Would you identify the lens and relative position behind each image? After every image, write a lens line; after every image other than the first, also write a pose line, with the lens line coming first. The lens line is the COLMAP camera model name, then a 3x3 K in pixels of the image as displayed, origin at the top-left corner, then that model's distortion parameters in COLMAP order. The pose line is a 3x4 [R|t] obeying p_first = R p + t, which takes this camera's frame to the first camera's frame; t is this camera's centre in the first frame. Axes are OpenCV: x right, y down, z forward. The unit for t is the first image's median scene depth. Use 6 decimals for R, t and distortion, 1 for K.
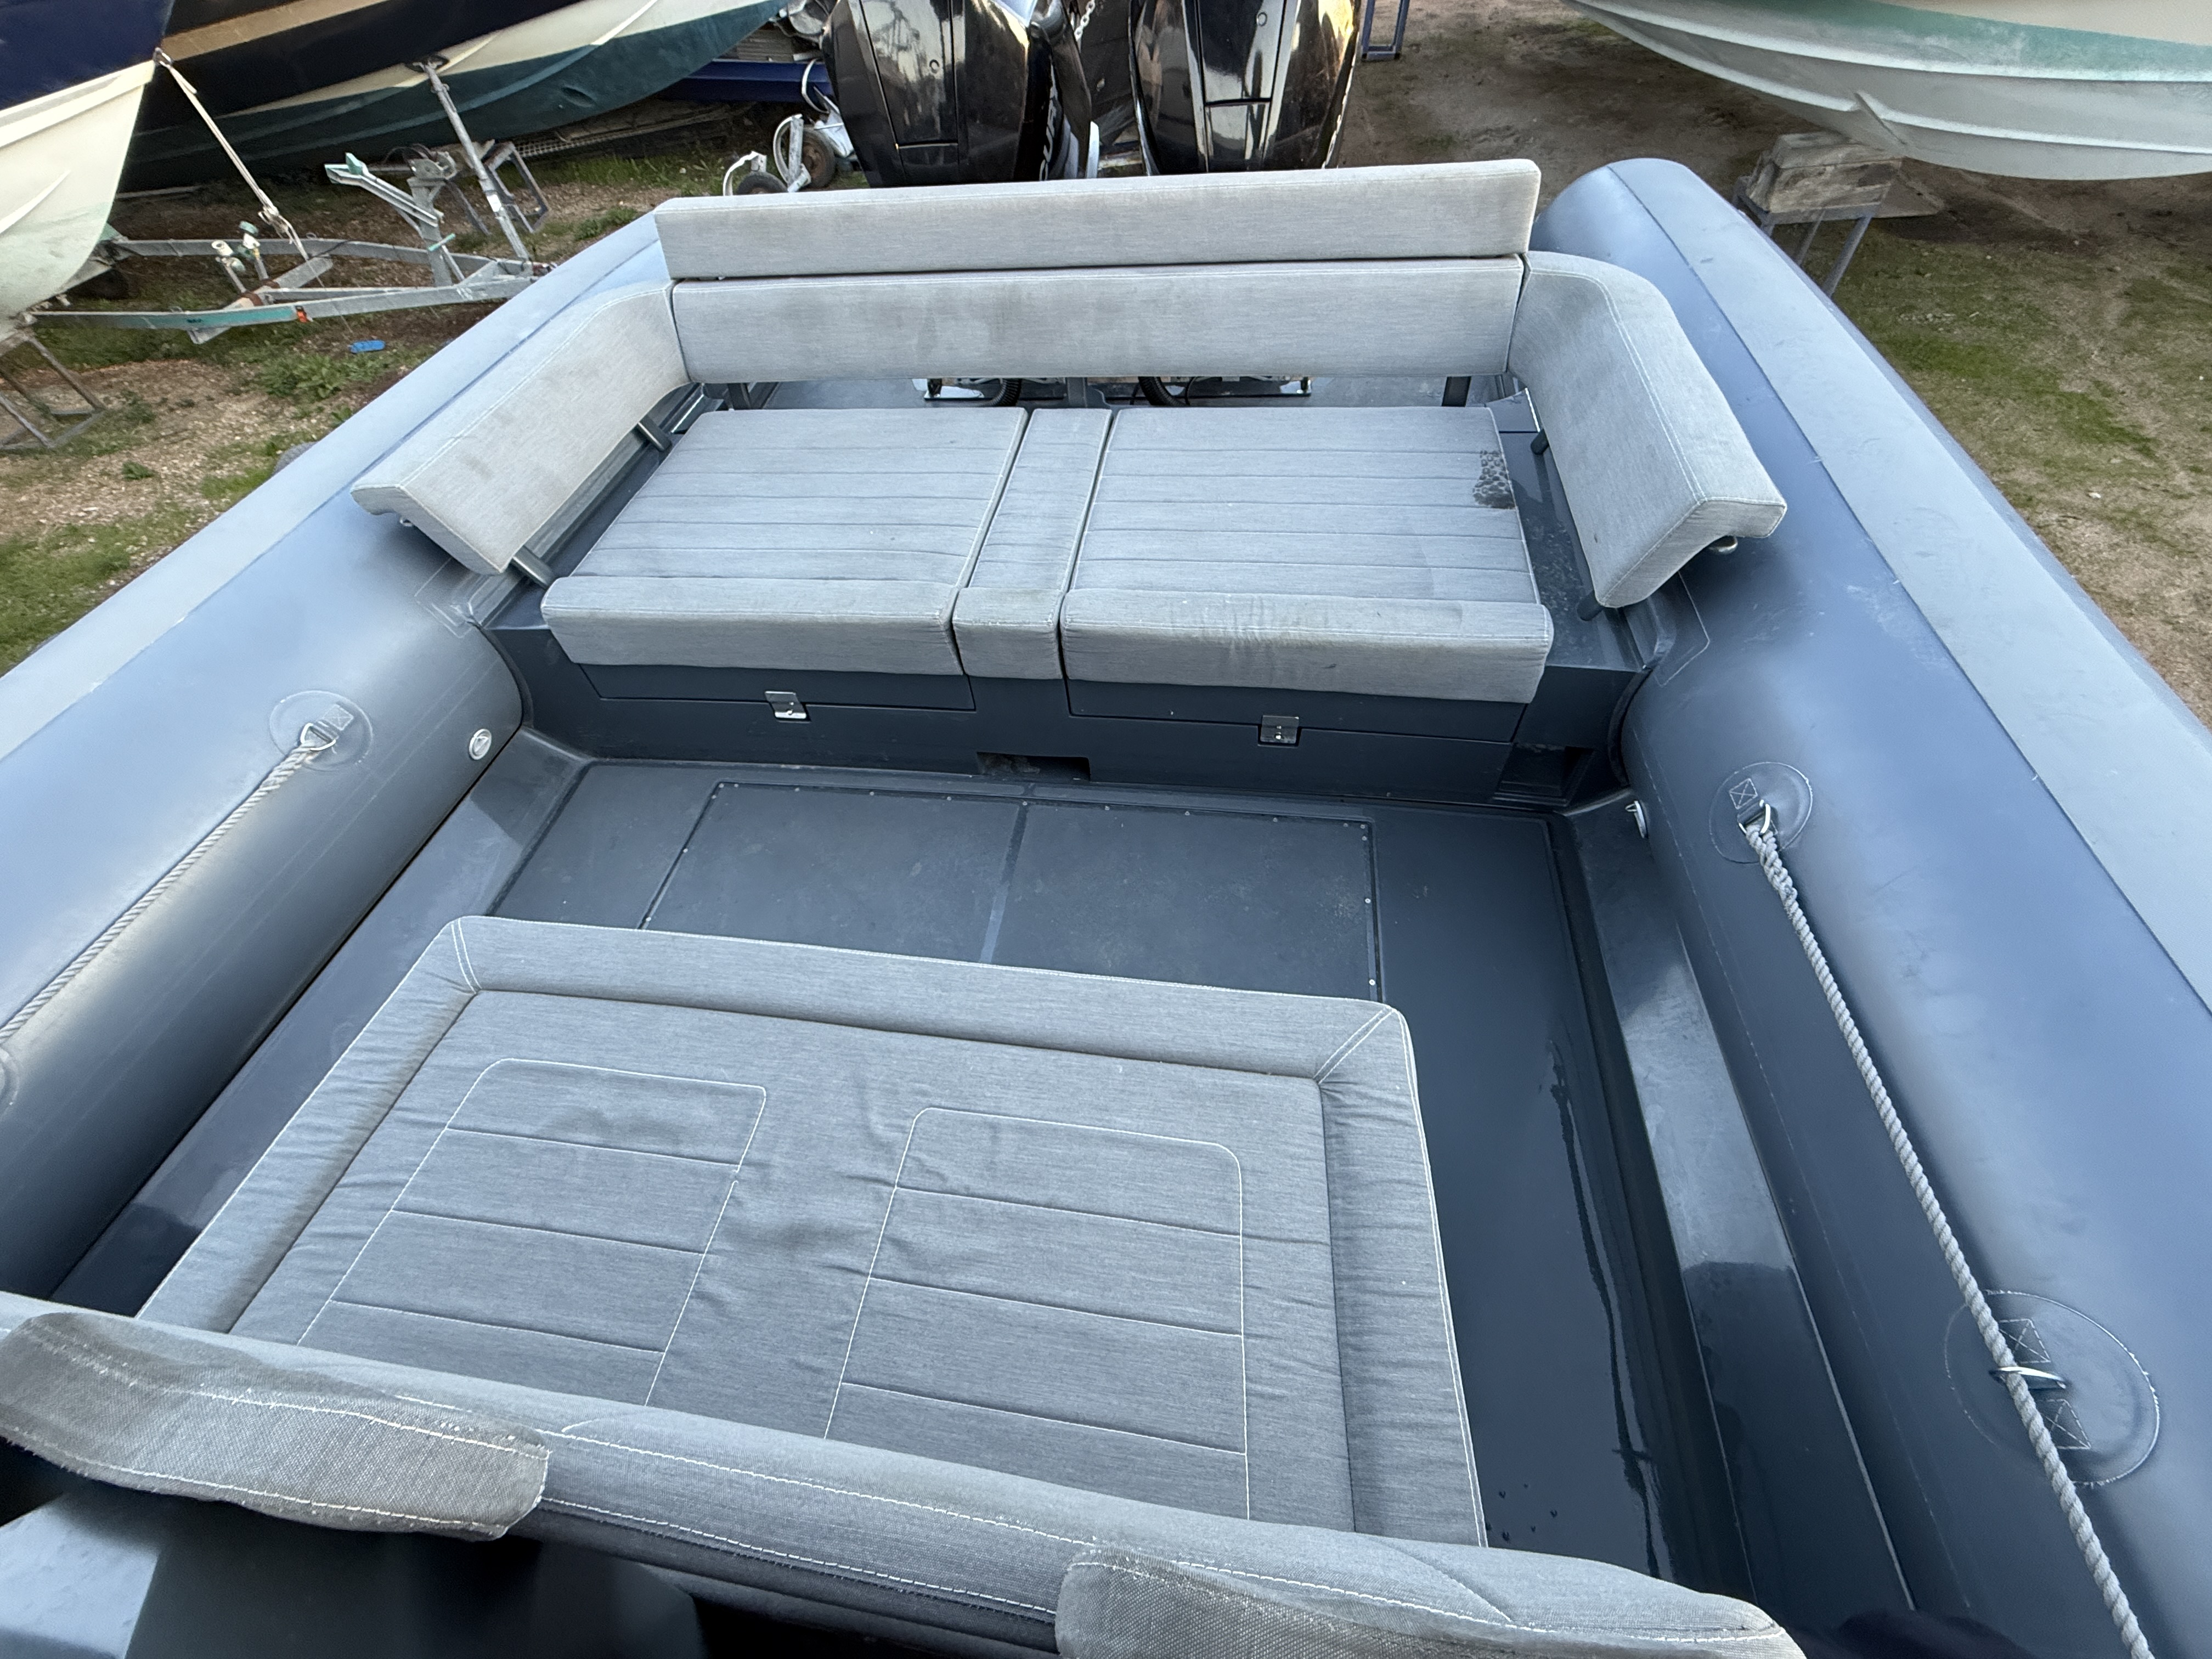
lens RADIAL K [[878.9, 0, 1100.2], [0, 878.9, 833.4], [0, 0, 1]] dist [-0.001599, 0.000266]
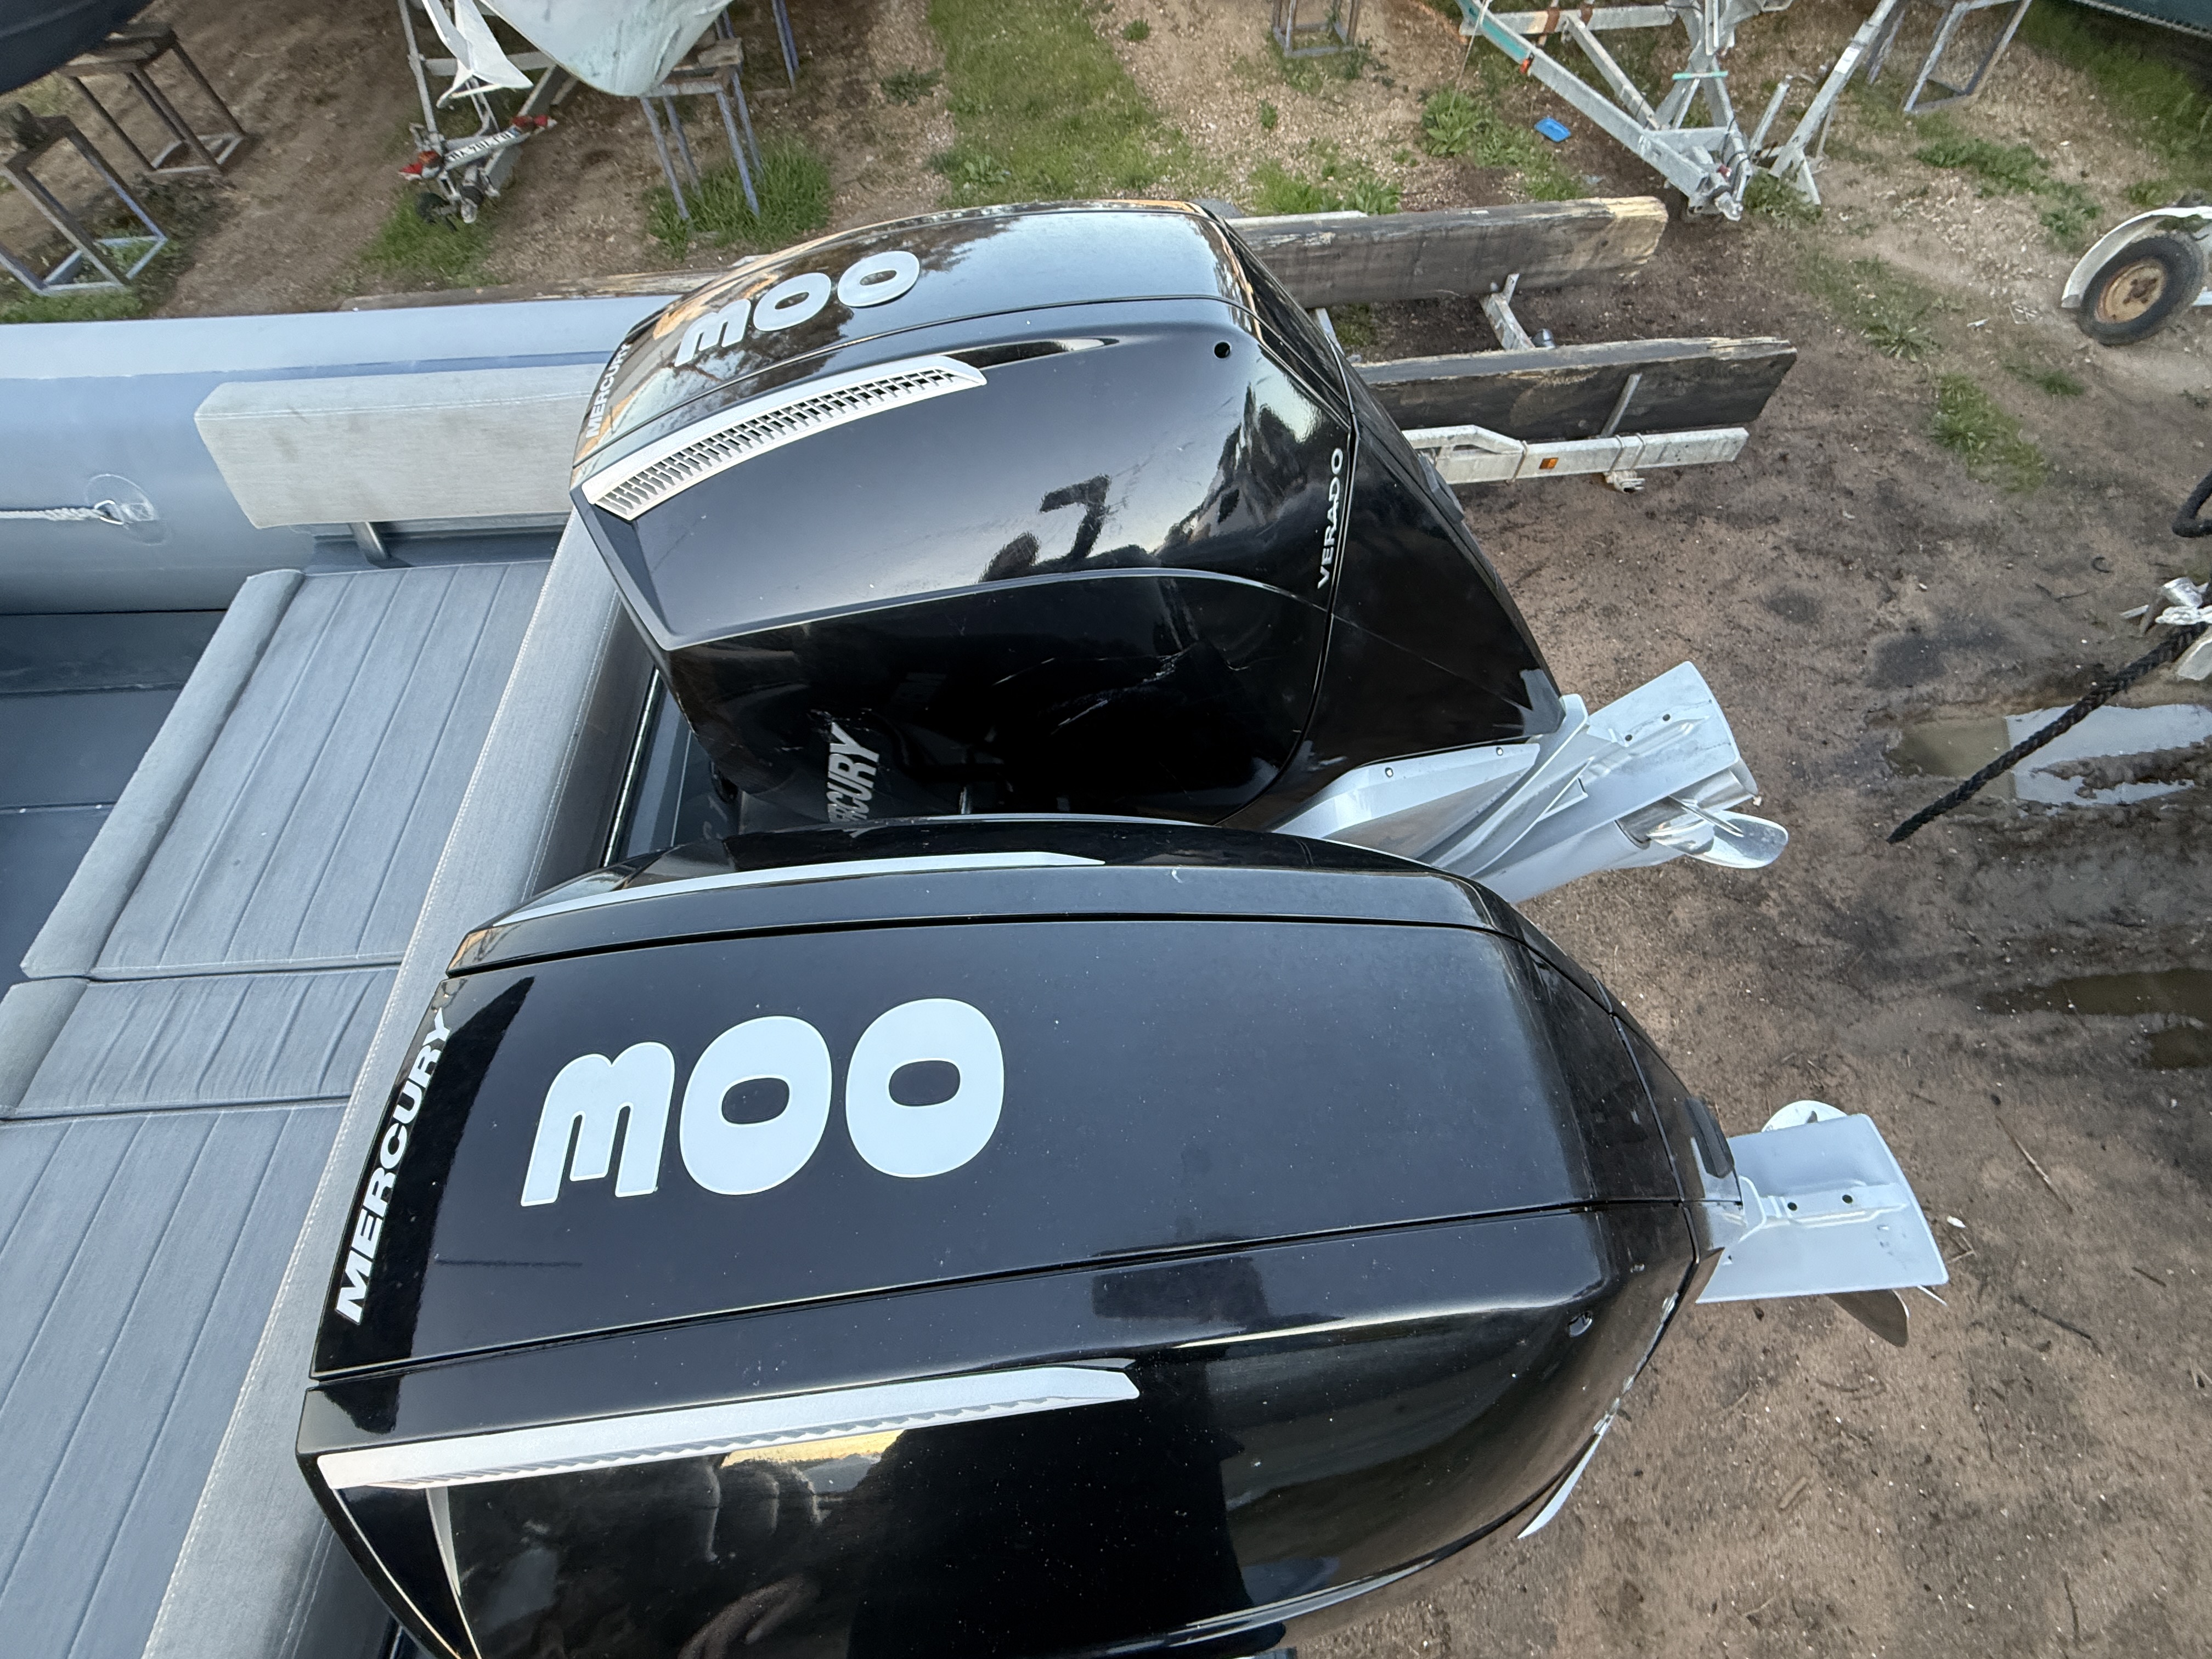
lens RADIAL K [[878.9, 0, 1099.8], [0, 878.9, 835.2], [0, 0, 1]] dist [-0.001599, 0.000266]
pose [[0.190614, 0.881142, -0.432731, 0.074824], [-0.762255, 0.410622, 0.500356, -0.438514], [0.618573, 0.234476, 0.749925, 0.294449]]
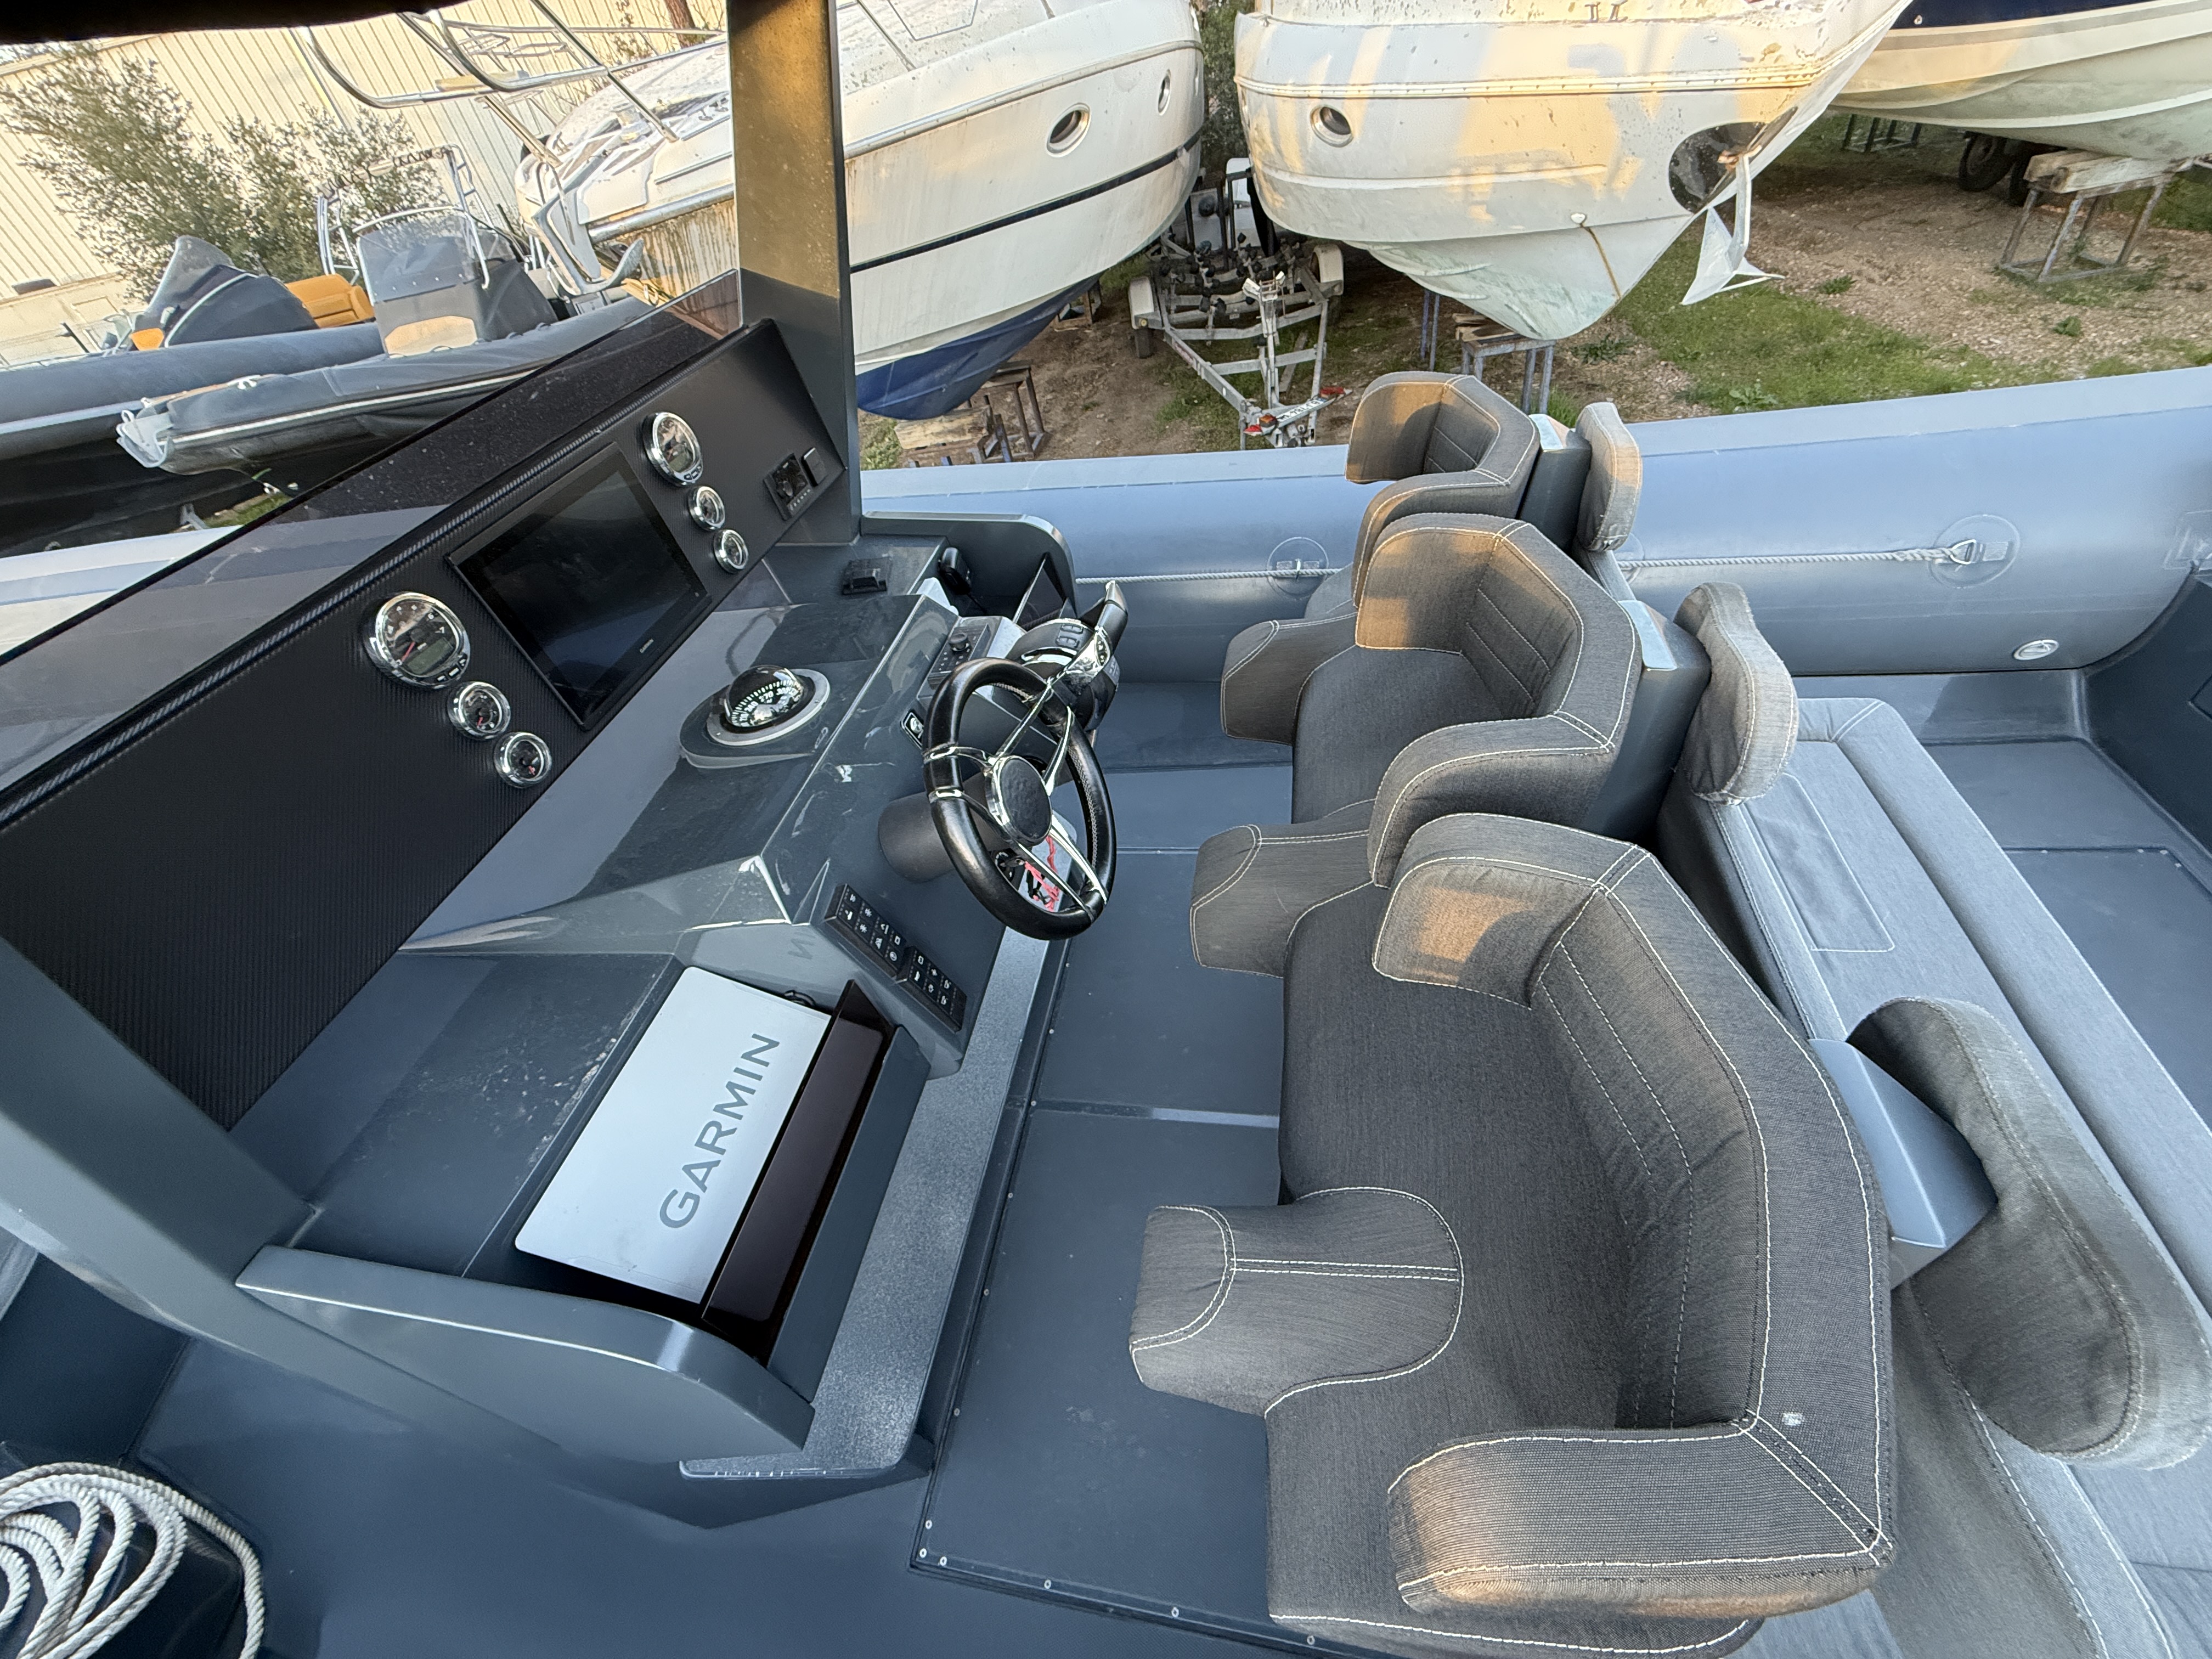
lens RADIAL K [[878.9, 0, 1098.2], [0, 878.9, 829.3], [0, 0, 1]] dist [-0.001599, 0.000266]
pose [[-0.023480, 0.734383, -0.678329, 0.056400], [-0.655966, 0.500713, 0.564796, 0.047421], [0.754425, 0.458222, 0.469974, -0.071003]]
